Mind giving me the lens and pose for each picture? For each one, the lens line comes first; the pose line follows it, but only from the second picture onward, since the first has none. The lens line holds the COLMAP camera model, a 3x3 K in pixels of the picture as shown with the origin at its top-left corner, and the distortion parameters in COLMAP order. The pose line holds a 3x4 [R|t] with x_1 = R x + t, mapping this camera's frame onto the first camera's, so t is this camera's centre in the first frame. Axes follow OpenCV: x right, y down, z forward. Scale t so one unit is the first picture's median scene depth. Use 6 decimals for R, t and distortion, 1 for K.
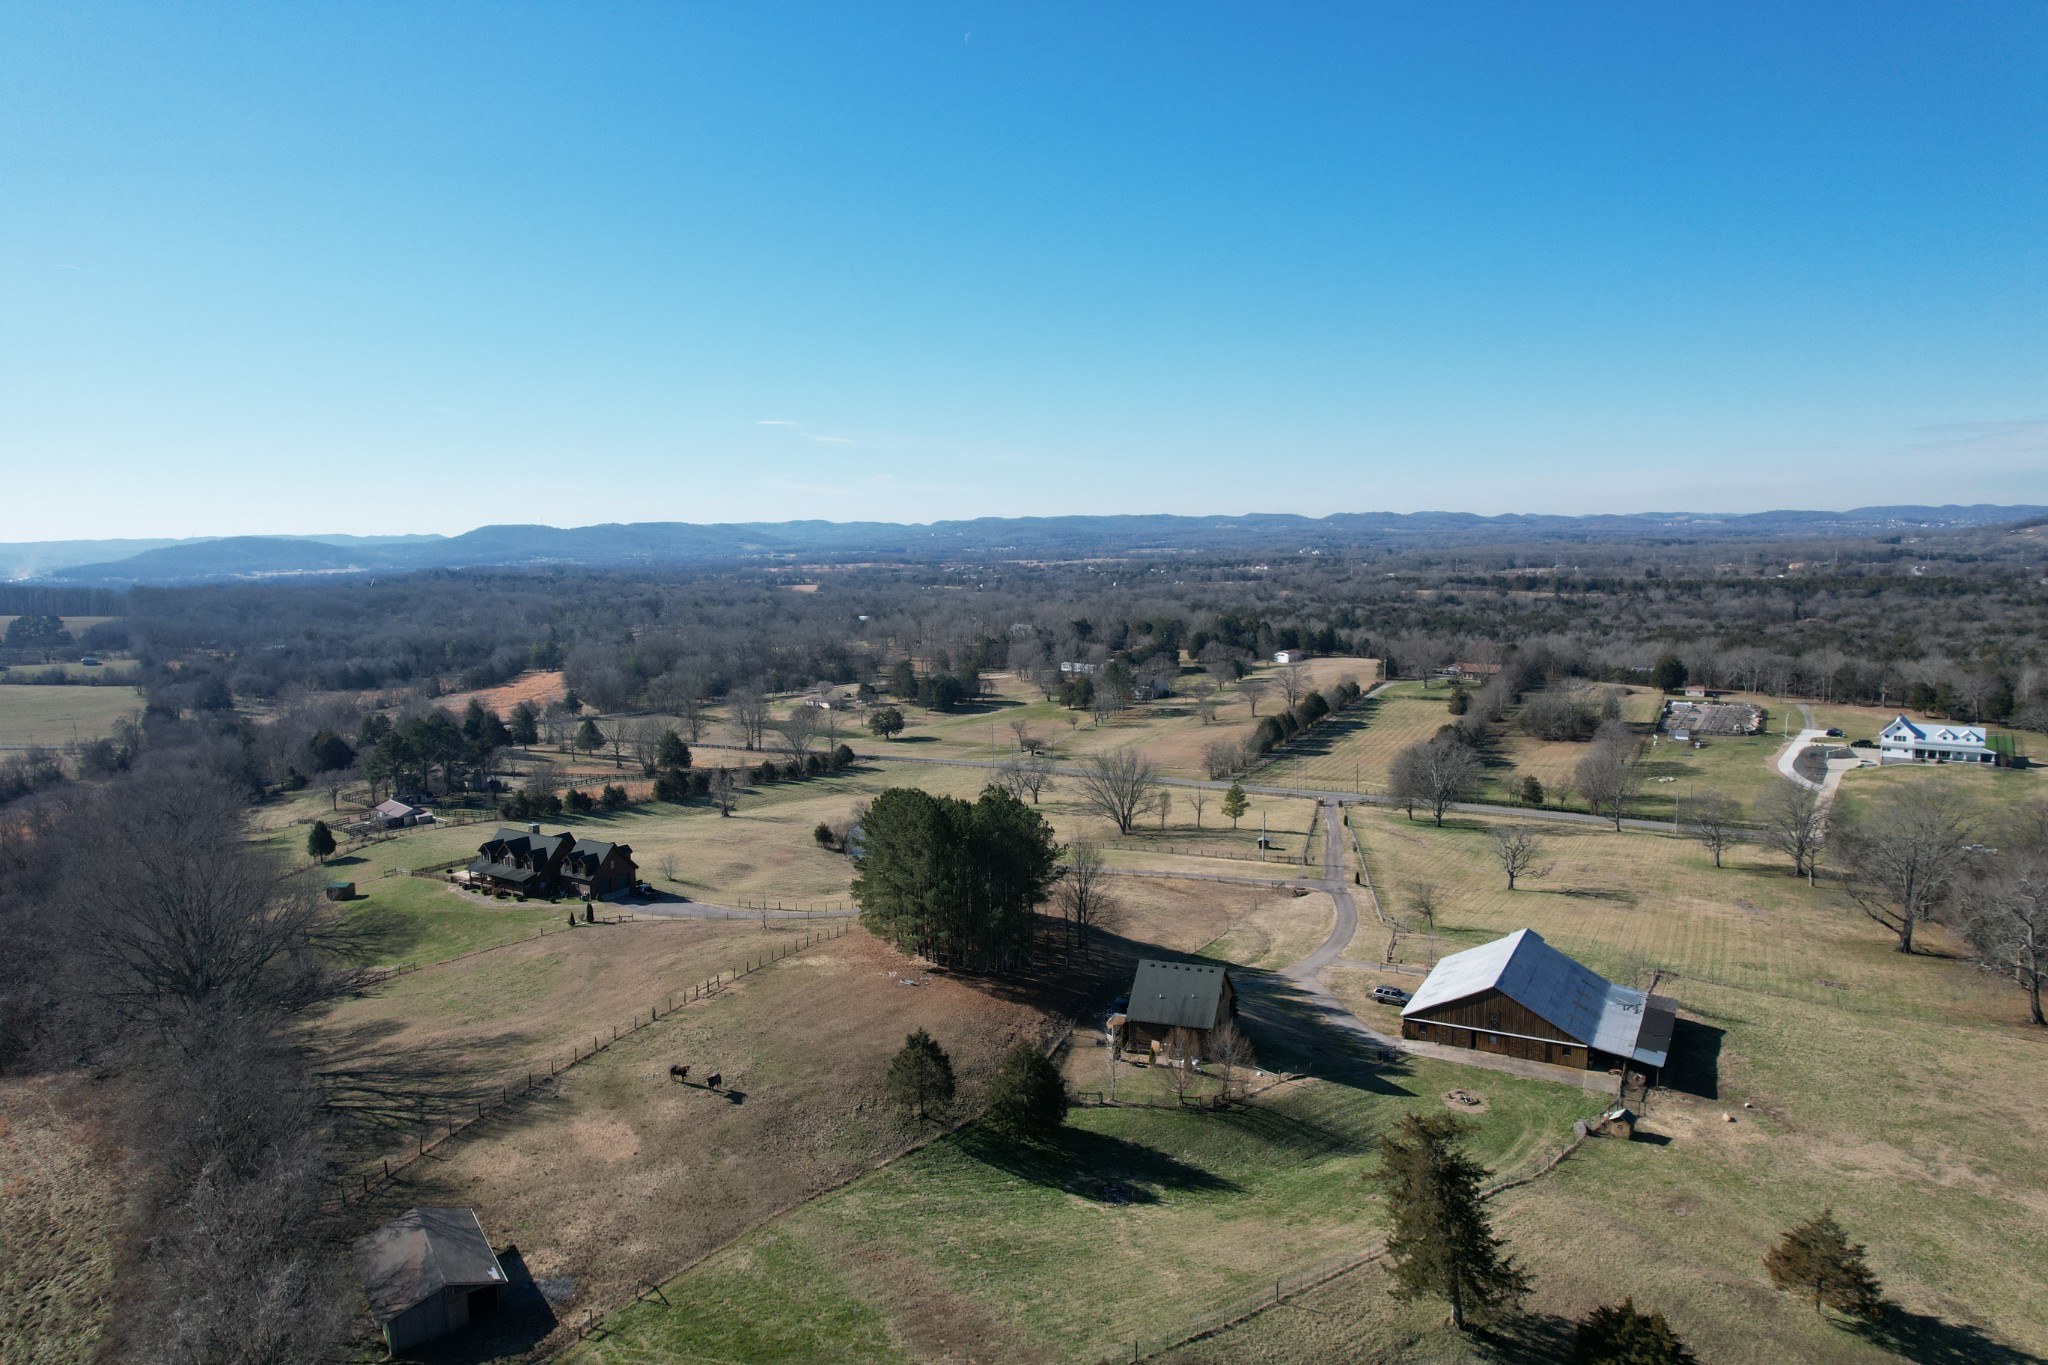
lens RADIAL K [[1299.4, 0, 1024.0], [0, 1299.4, 682.5], [0, 0, 1]] dist [-0.089219, 0.073138]
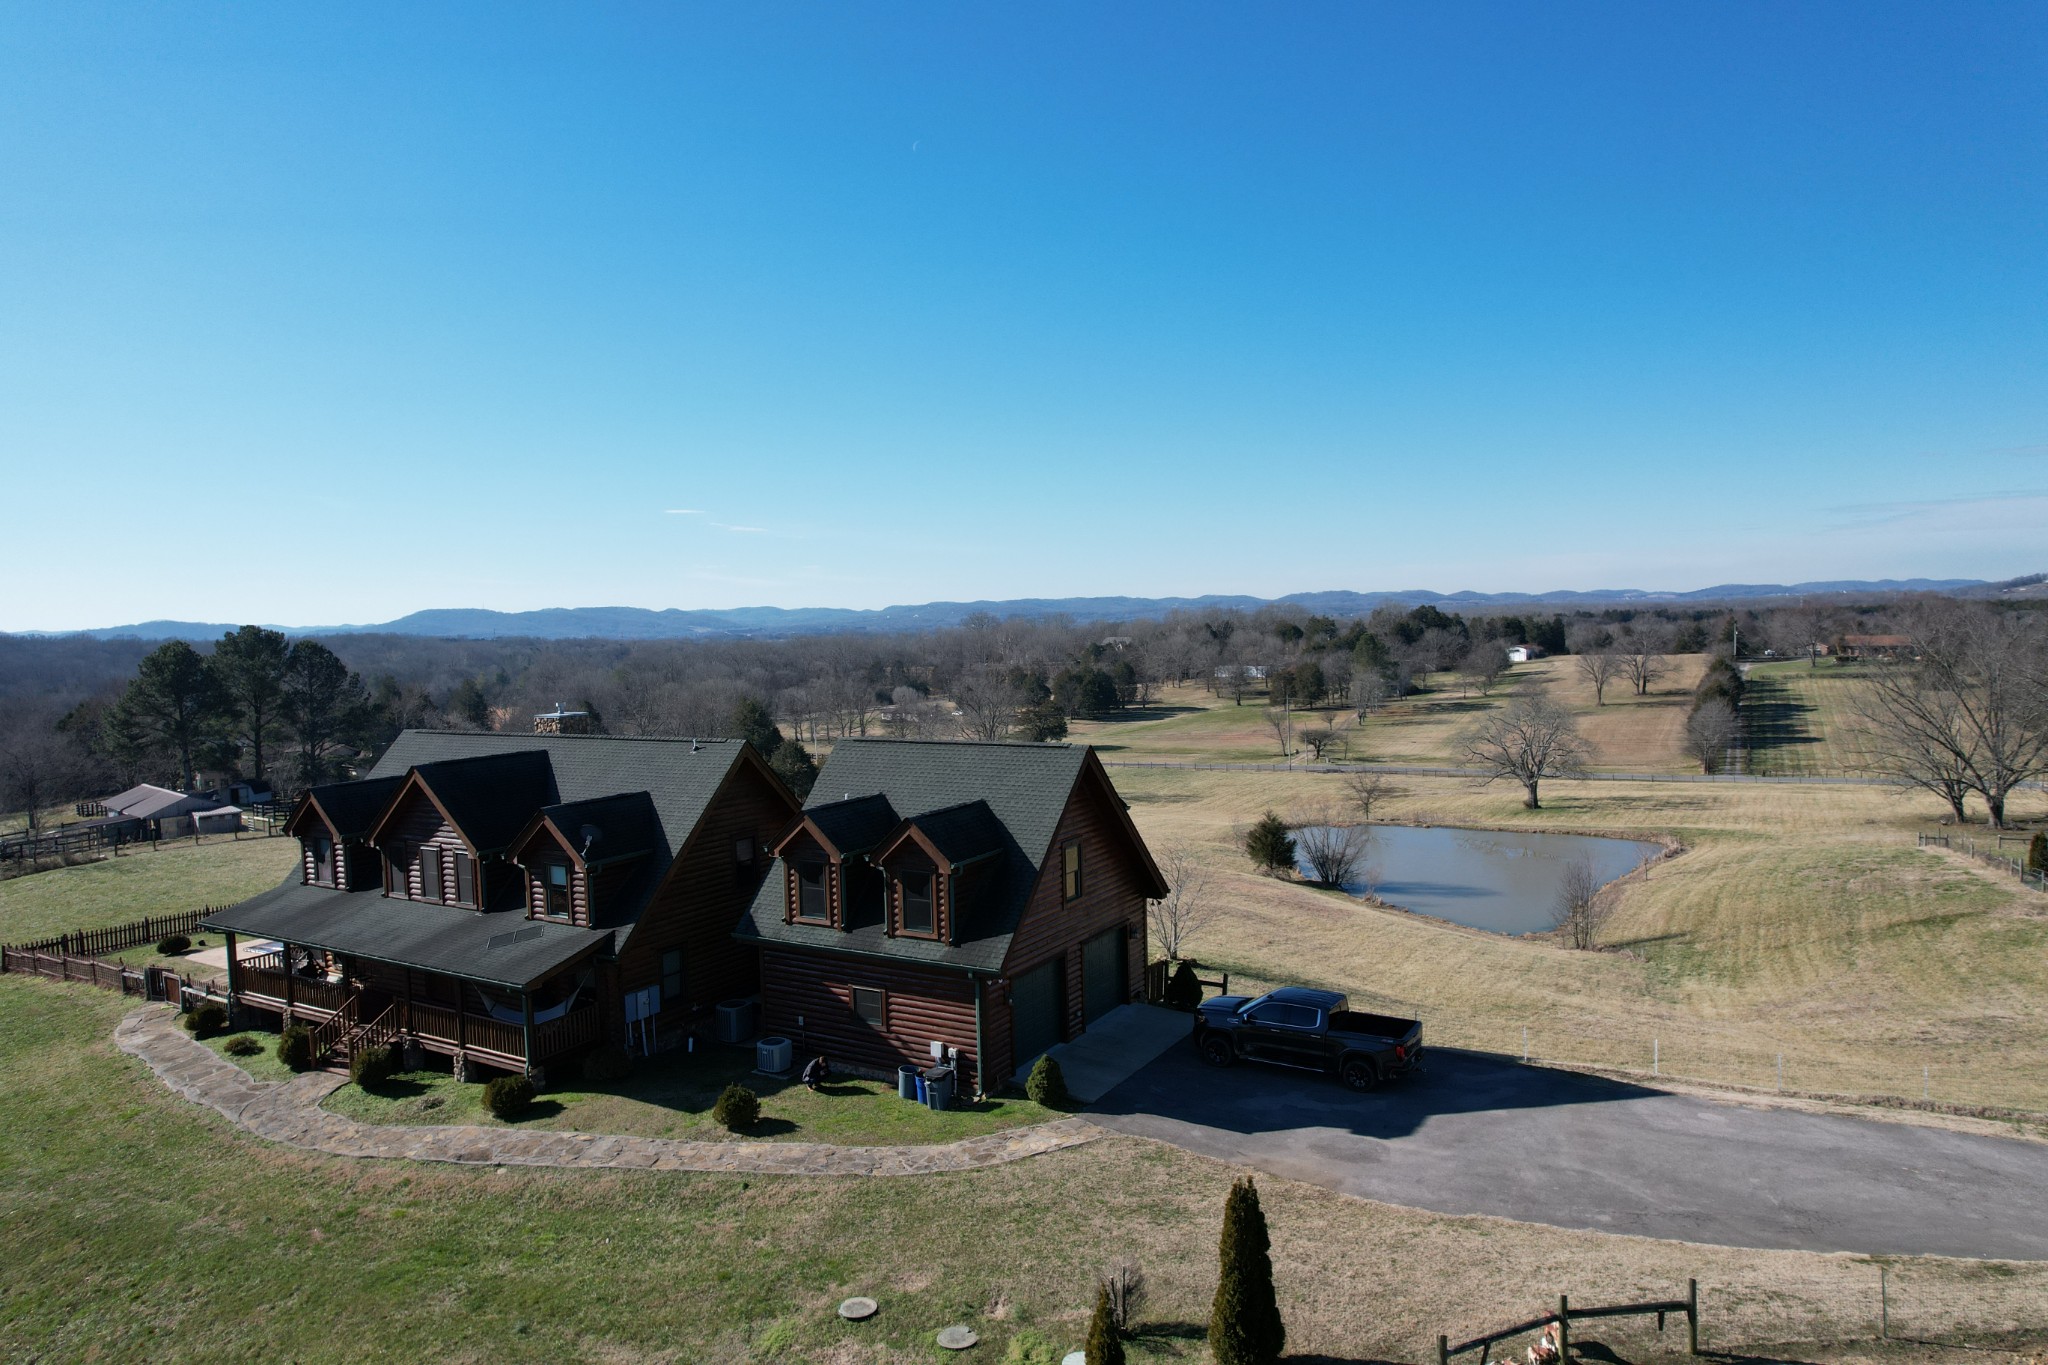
lens RADIAL K [[1299.4, 0, 1024.0], [0, 1299.4, 682.5], [0, 0, 1]] dist [-0.089219, 0.073138]
pose [[0.999058, -0.011099, 0.041942, -0.231219], [0.013968, 0.997536, -0.068749, 0.089107], [-0.041076, 0.069270, 0.996752, 0.576540]]
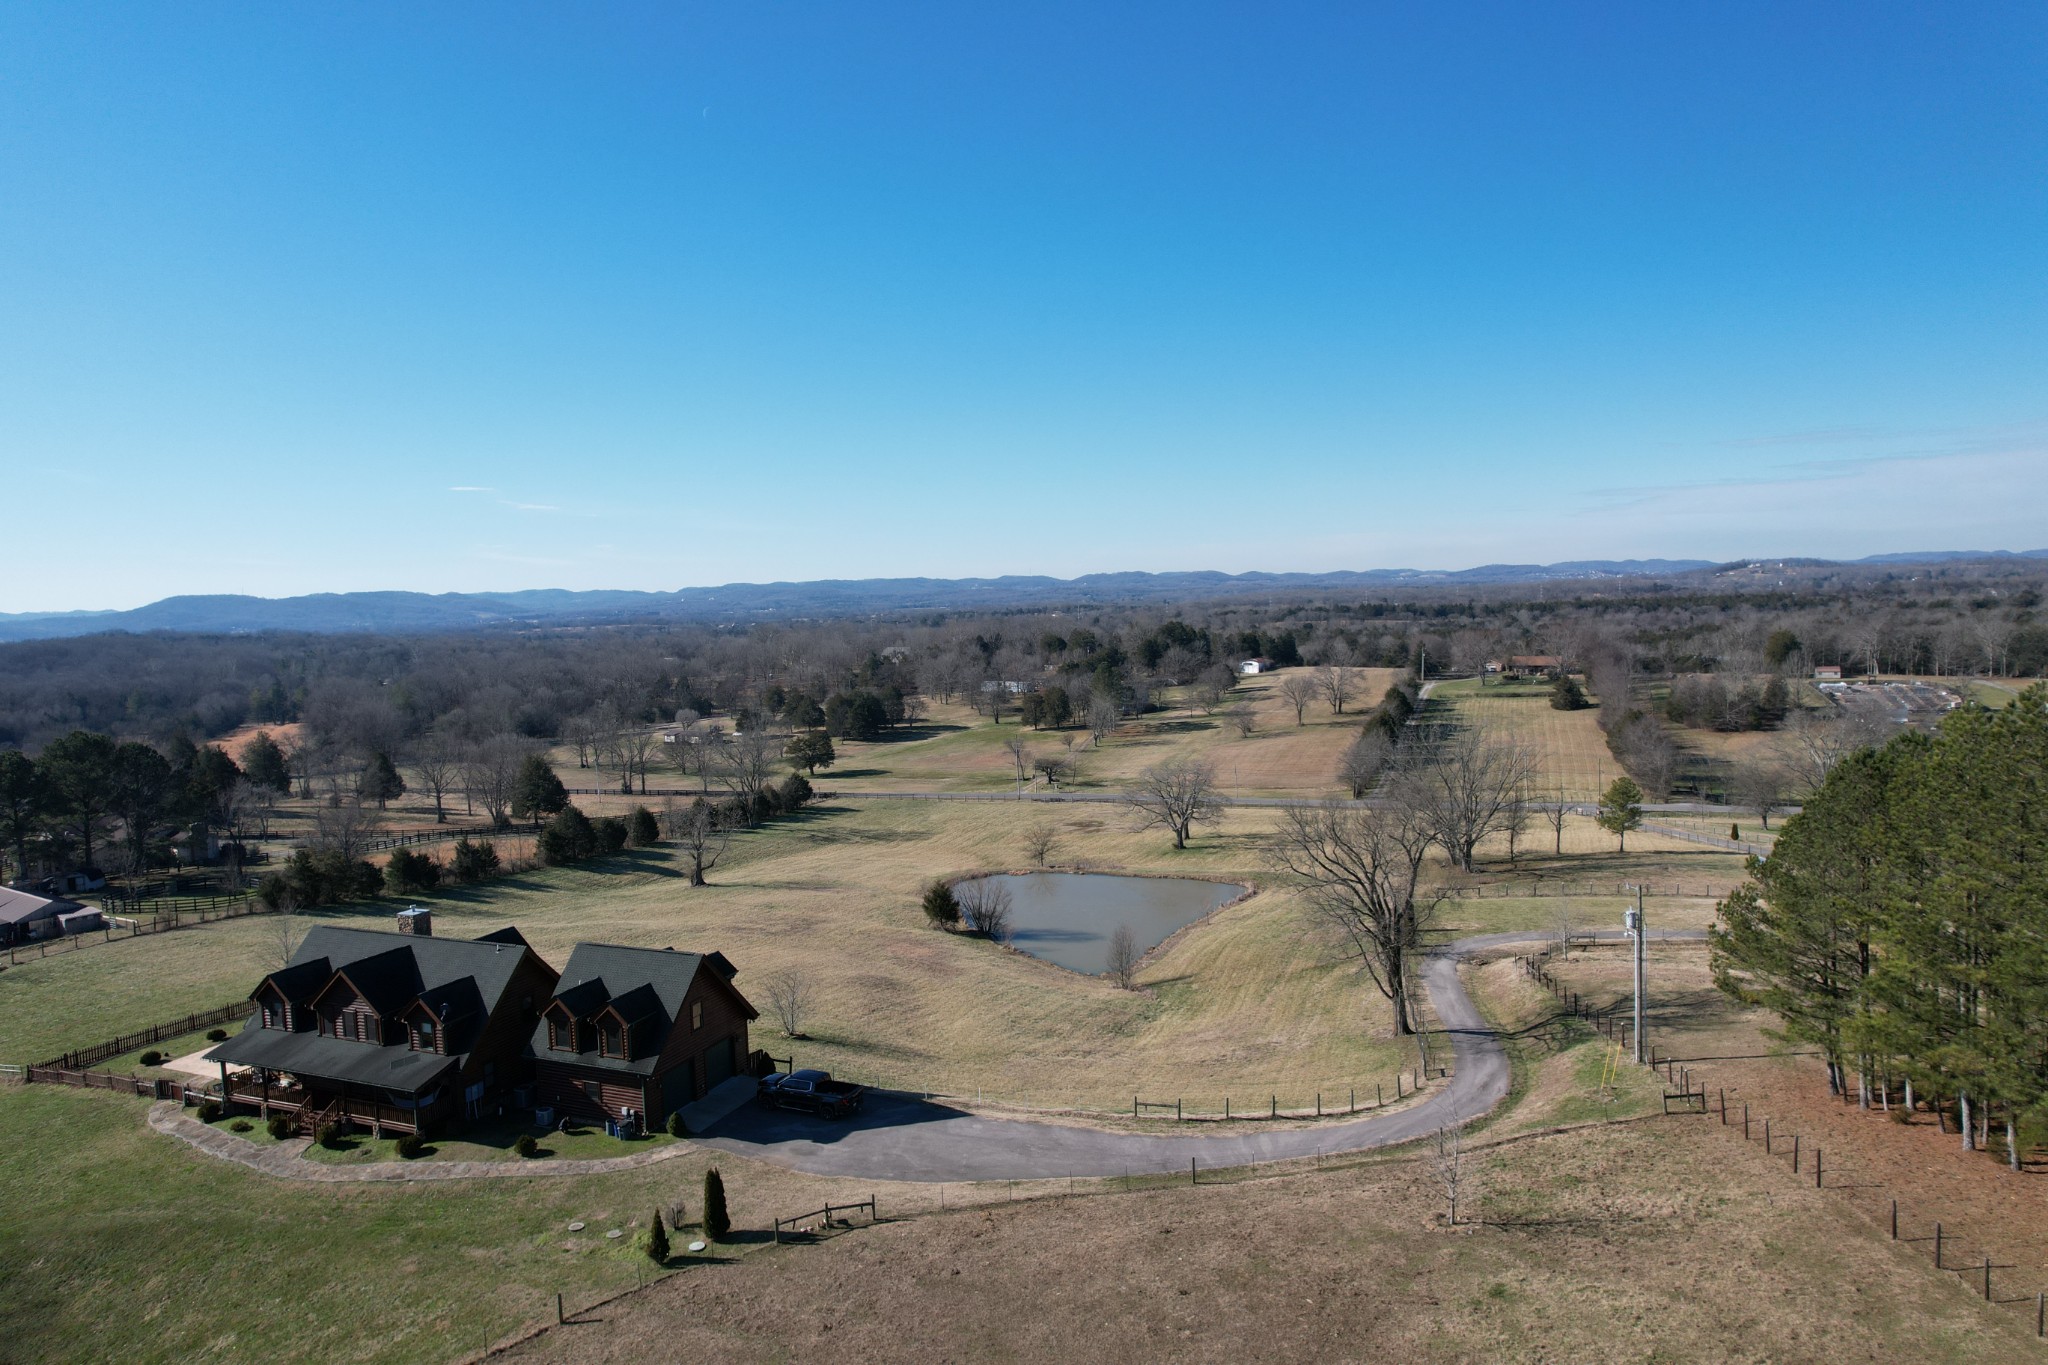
lens RADIAL K [[1299.4, 0, 1024.0], [0, 1299.4, 682.5], [0, 0, 1]] dist [-0.089219, 0.073138]
pose [[0.980817, -0.026540, 0.193117, -0.207525], [0.036570, 0.998151, -0.048559, 0.051705], [-0.191471, 0.054690, 0.979973, 0.452633]]
